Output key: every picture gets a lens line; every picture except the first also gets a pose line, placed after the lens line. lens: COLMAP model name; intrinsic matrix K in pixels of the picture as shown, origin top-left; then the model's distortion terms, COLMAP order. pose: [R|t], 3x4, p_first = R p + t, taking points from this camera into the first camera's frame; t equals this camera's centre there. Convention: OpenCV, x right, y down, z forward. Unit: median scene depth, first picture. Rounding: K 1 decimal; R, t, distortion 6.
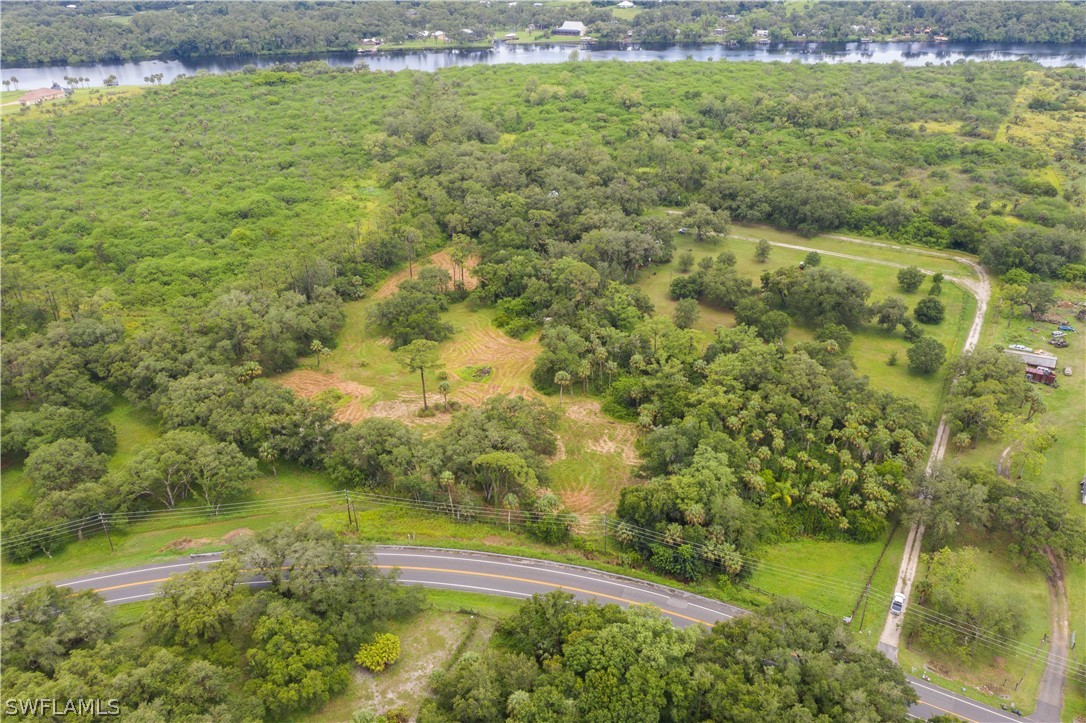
lens RADIAL K [[831.3, 0, 543.0], [0, 831.3, 361.5], [0, 0, 1]] dist [-0.012118, 0.001084]
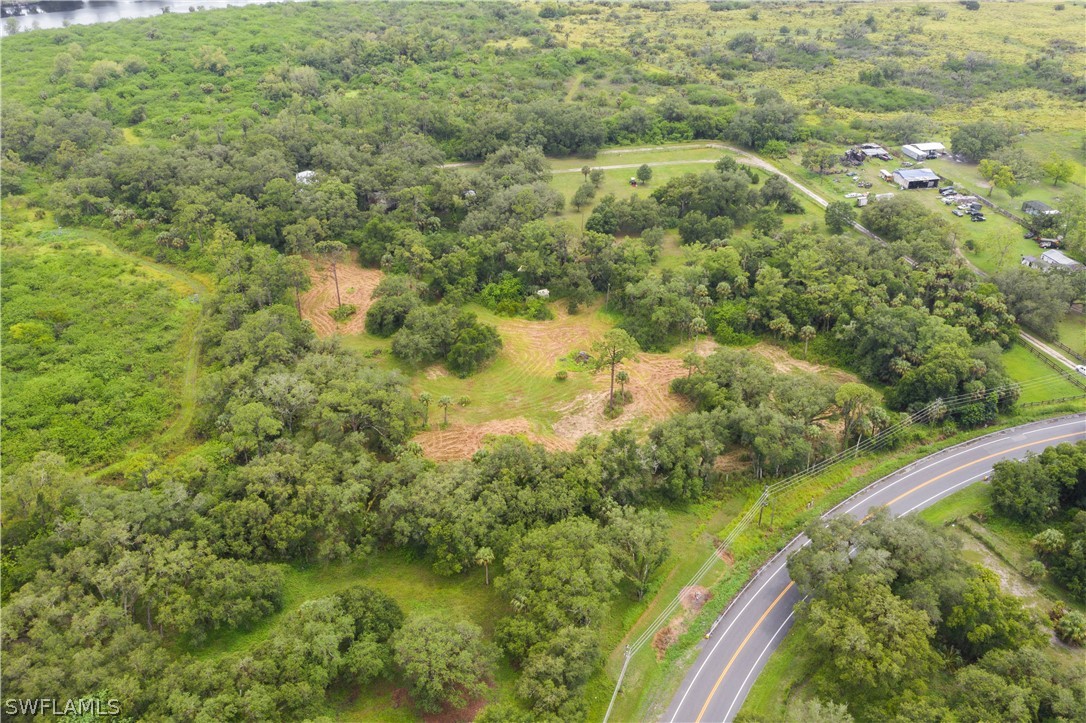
lens RADIAL K [[885.0, 0, 543.0], [0, 885.0, 361.5], [0, 0, 1]] dist [-0.011844, 0.000657]
pose [[0.722681, -0.348071, 0.597142, -0.618293], [0.322760, 0.933909, 0.153755, -0.132196], [-0.611194, 0.081618, 0.787261, 0.246666]]
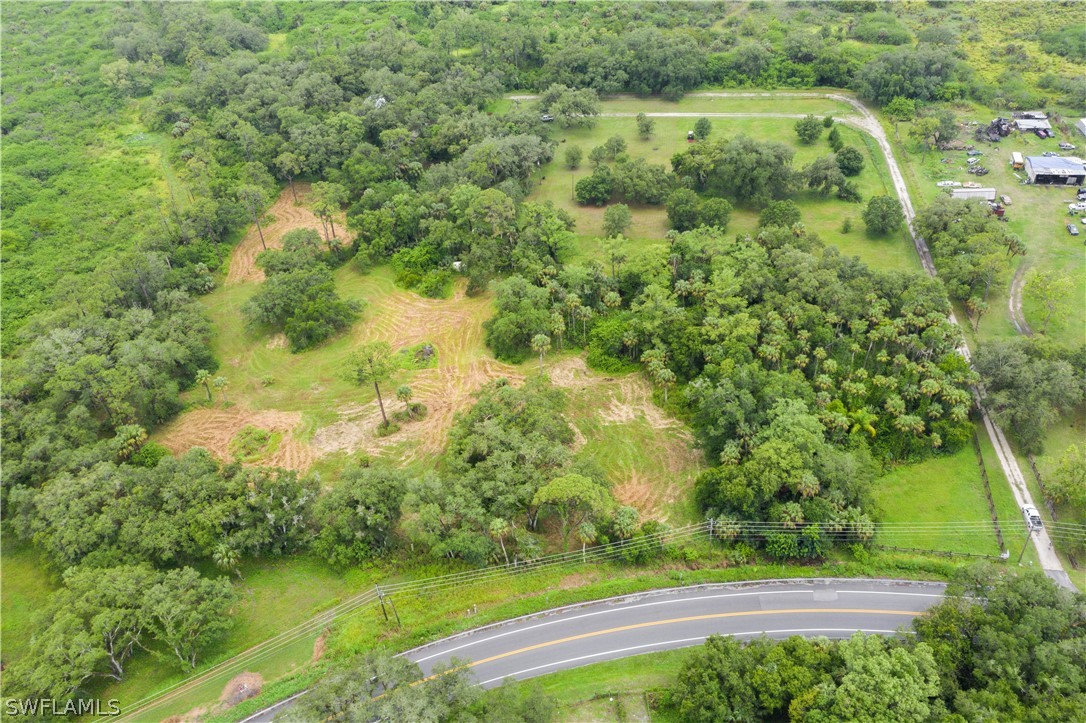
lens RADIAL K [[831.3, 0, 543.0], [0, 831.3, 361.5], [0, 0, 1]] dist [-0.012118, 0.001084]
pose [[0.934874, -0.258891, 0.242869, -0.148486], [0.219602, 0.959341, 0.177313, -0.089230], [-0.278899, -0.112431, 0.953716, 0.178740]]
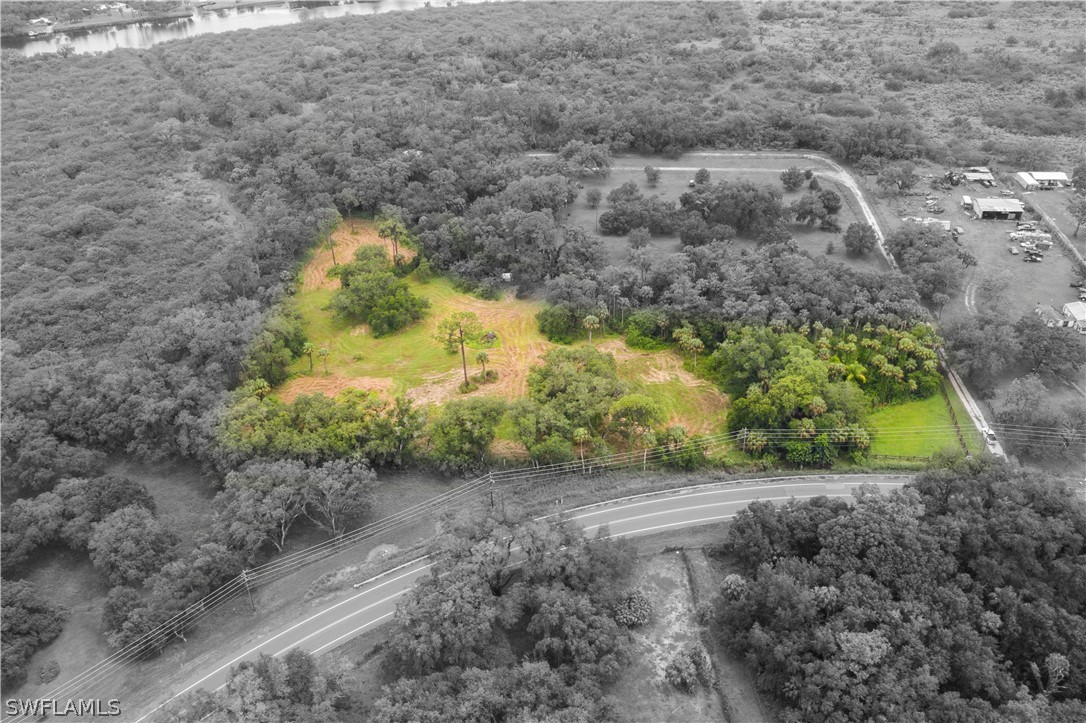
lens RADIAL K [[854.6, 0, 545.9], [0, 854.6, 360.9], [0, 0, 1]] dist [-0.013632, 0.003458]
pose [[0.923164, -0.222437, 0.313513, -0.298631], [0.209370, 0.974940, 0.075213, -0.019594], [-0.322386, -0.003794, 0.946601, 0.036808]]
